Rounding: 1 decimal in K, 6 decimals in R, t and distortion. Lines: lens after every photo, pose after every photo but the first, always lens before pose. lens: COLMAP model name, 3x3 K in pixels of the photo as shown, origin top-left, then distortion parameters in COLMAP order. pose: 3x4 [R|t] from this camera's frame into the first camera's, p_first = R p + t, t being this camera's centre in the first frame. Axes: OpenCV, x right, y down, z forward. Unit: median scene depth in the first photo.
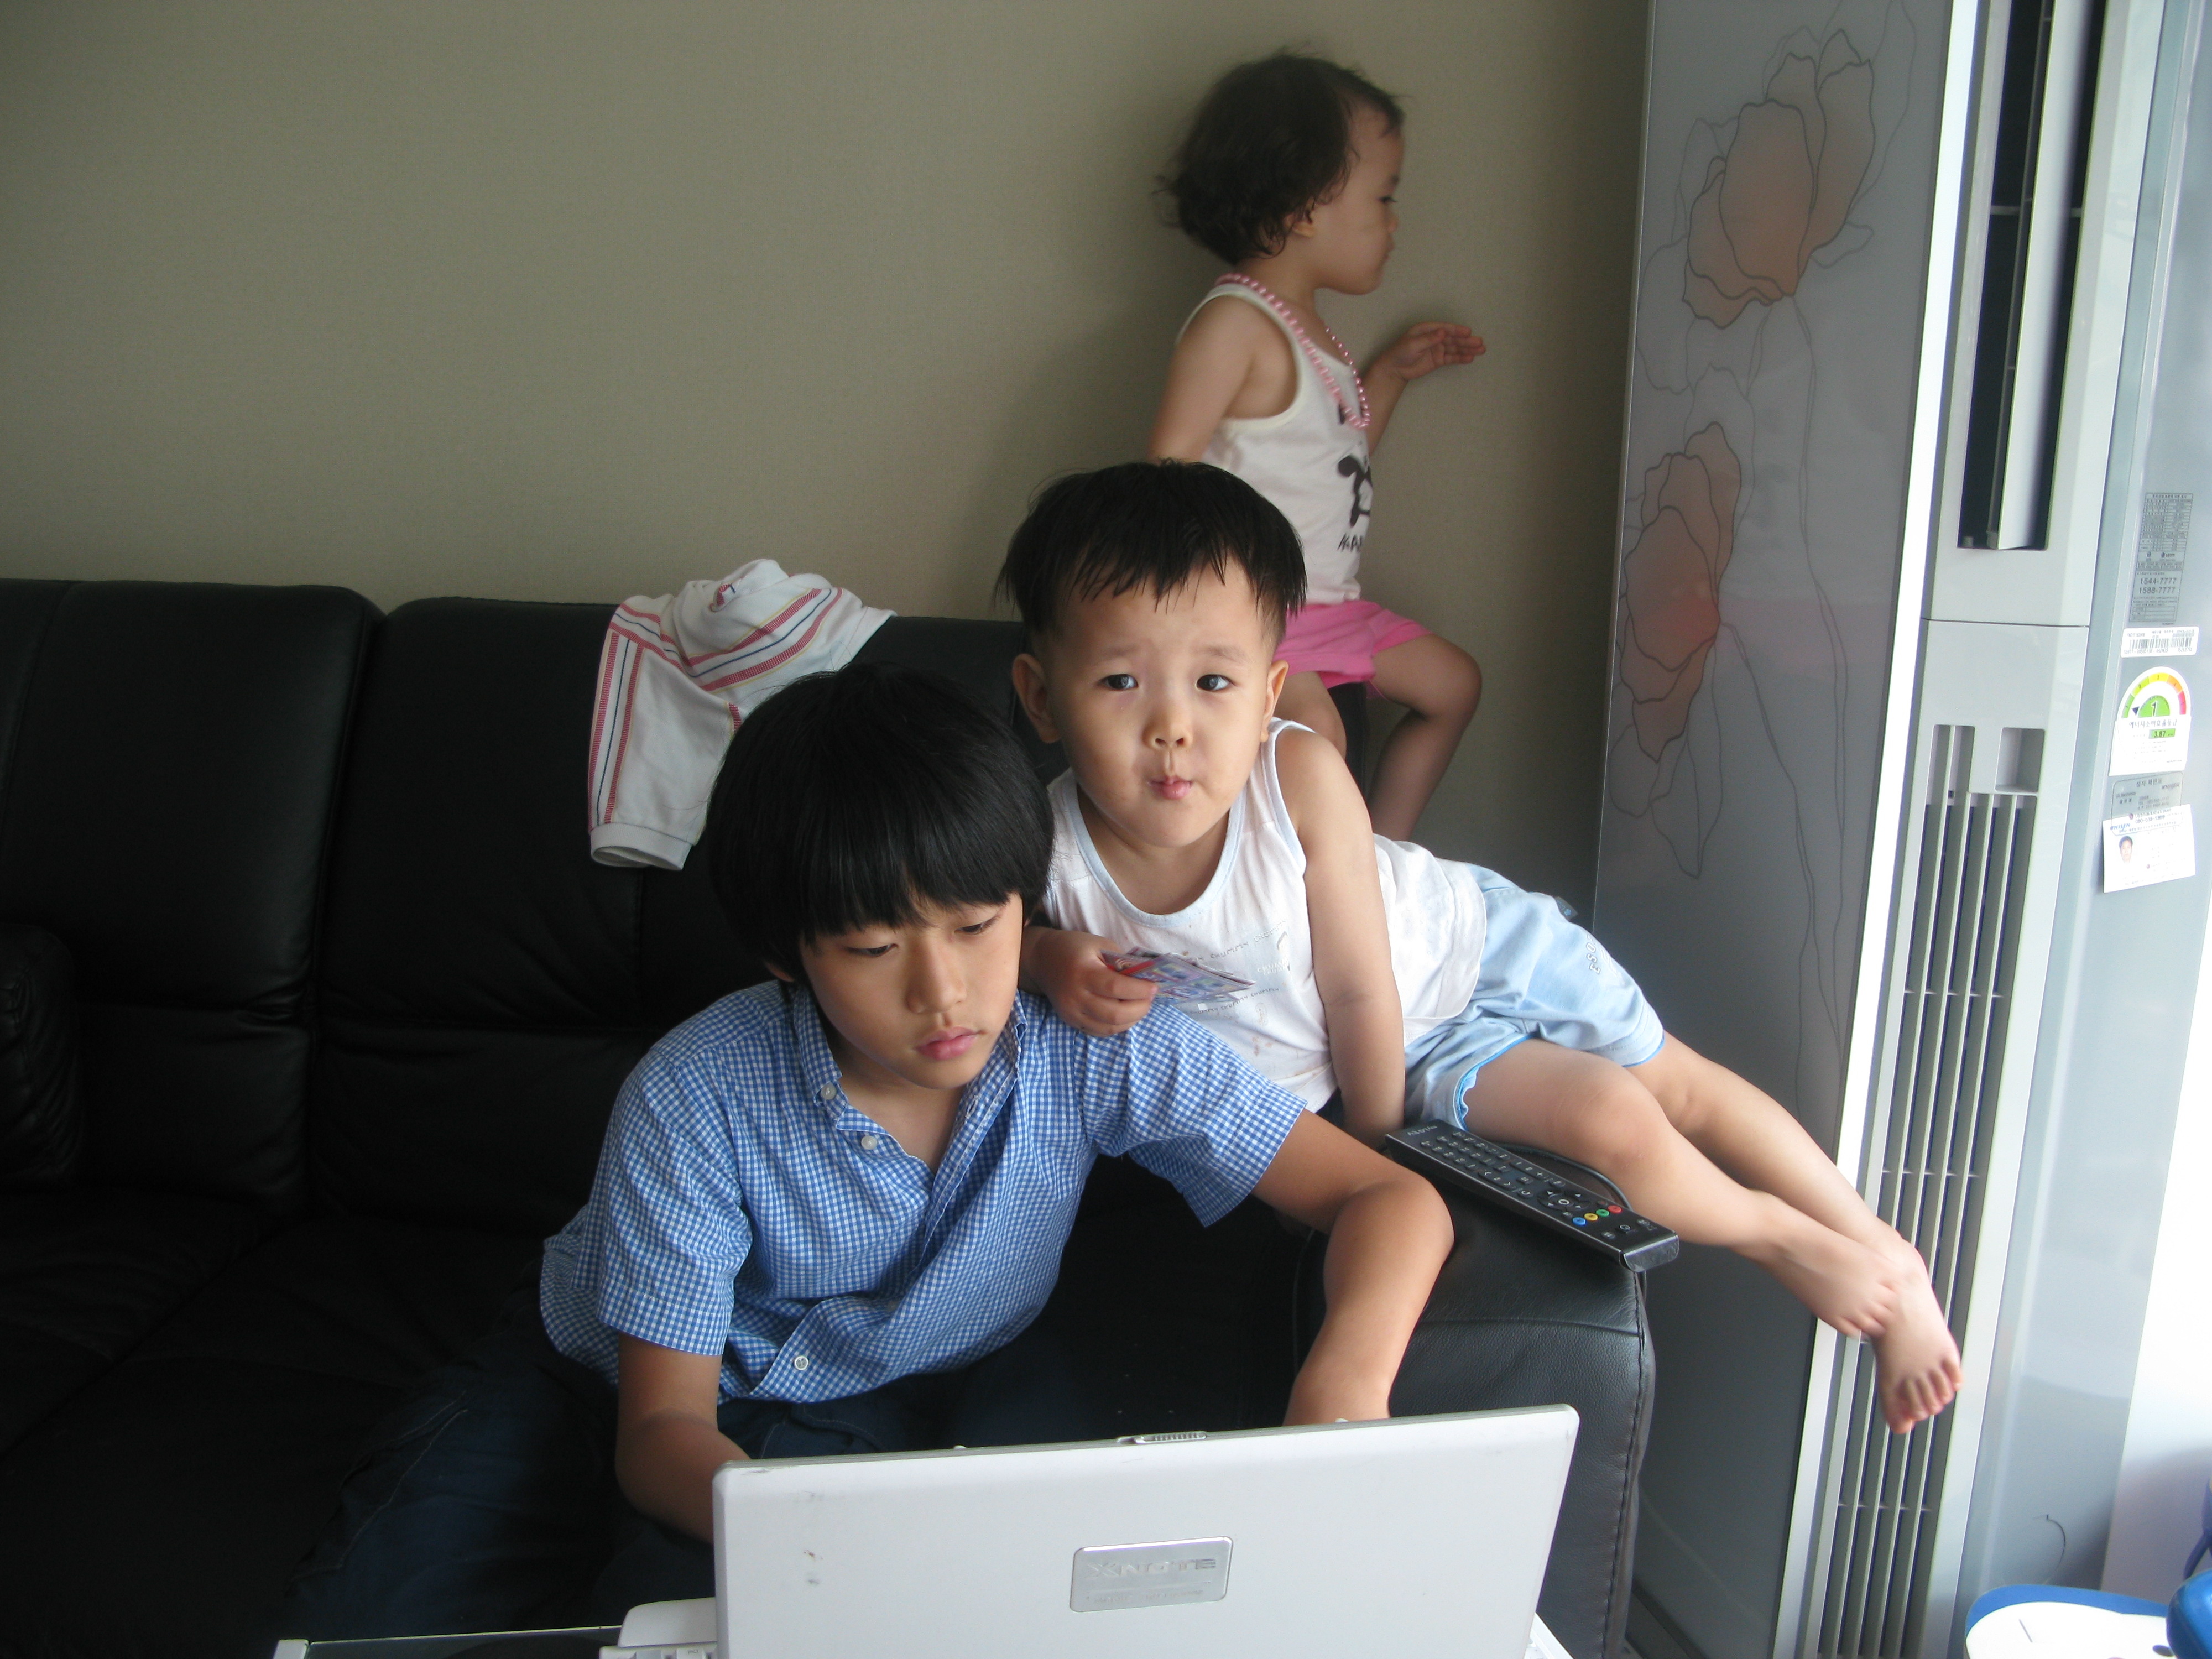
lens RADIAL K [[2168.9, 0, 1106.8], [0, 2168.9, 793.7], [0, 0, 1]] dist [-0.152643, 0.091207]
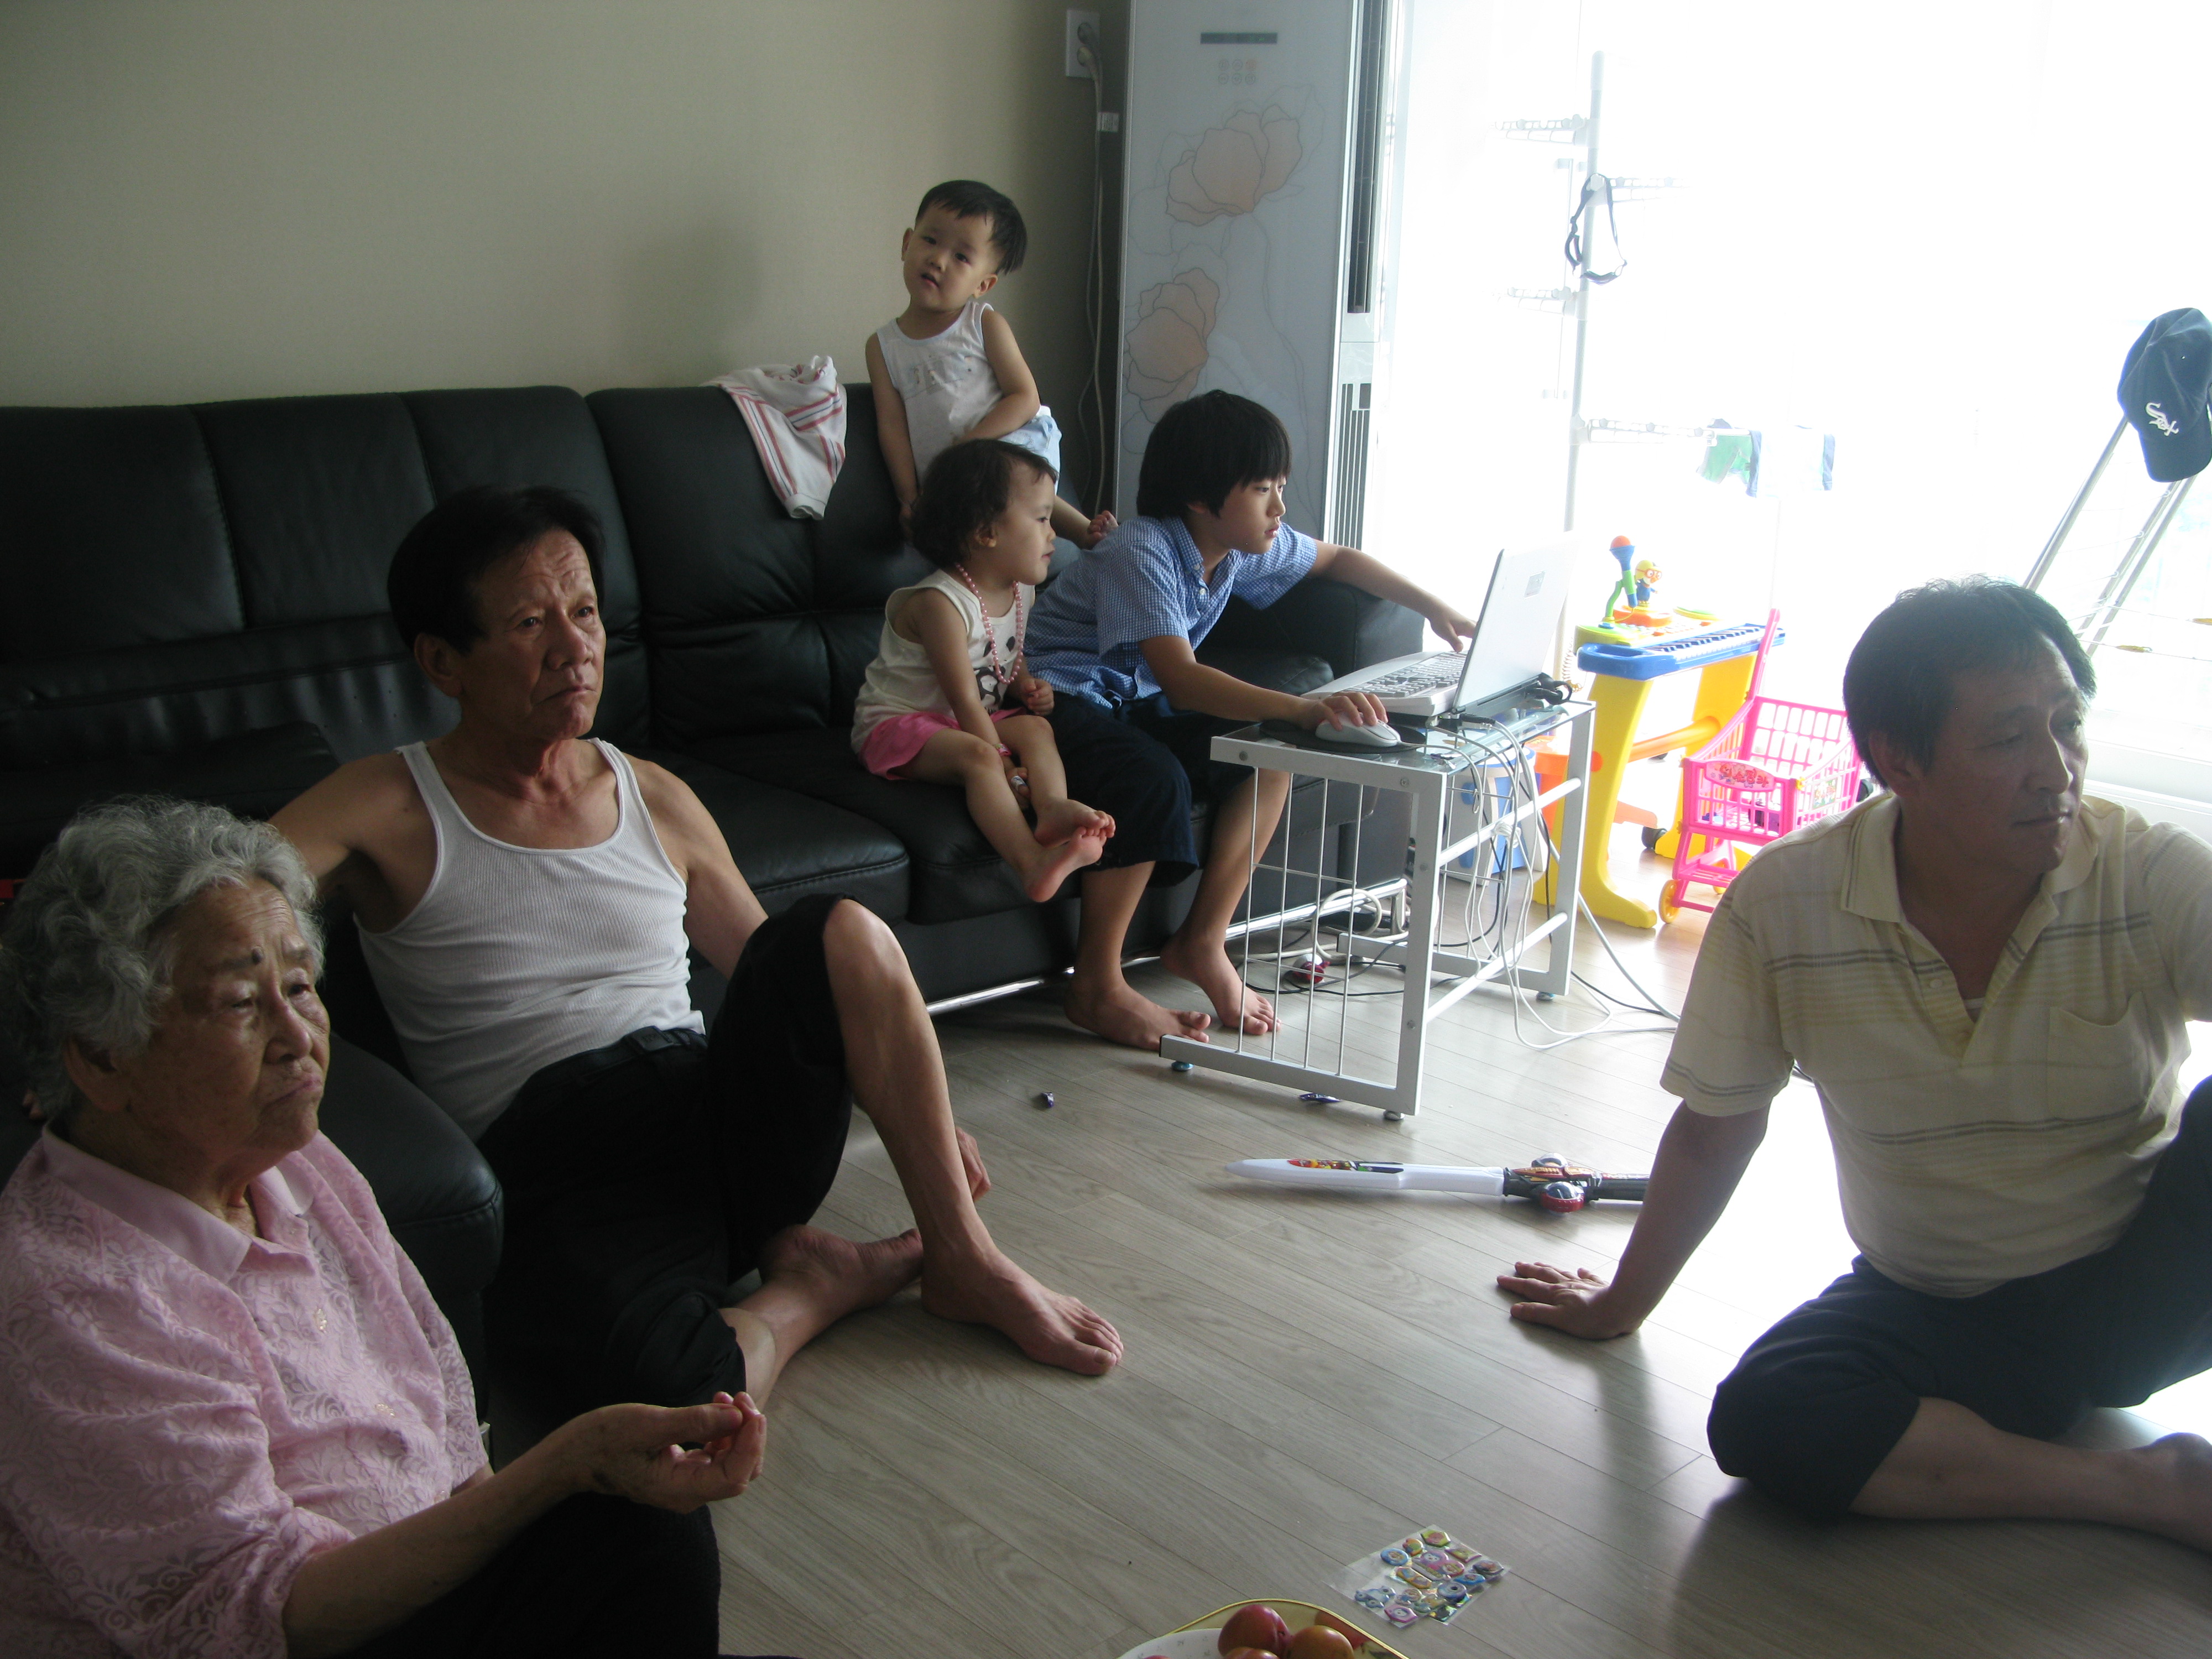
lens RADIAL K [[2168.9, 0, 1106.8], [0, 2168.9, 793.7], [0, 0, 1]] dist [-0.152643, 0.091207]
pose [[0.693477, -0.181994, 0.697114, -1.552420], [0.145435, 0.983013, 0.111957, 0.111302], [-0.705648, 0.023745, 0.708165, -0.564588]]
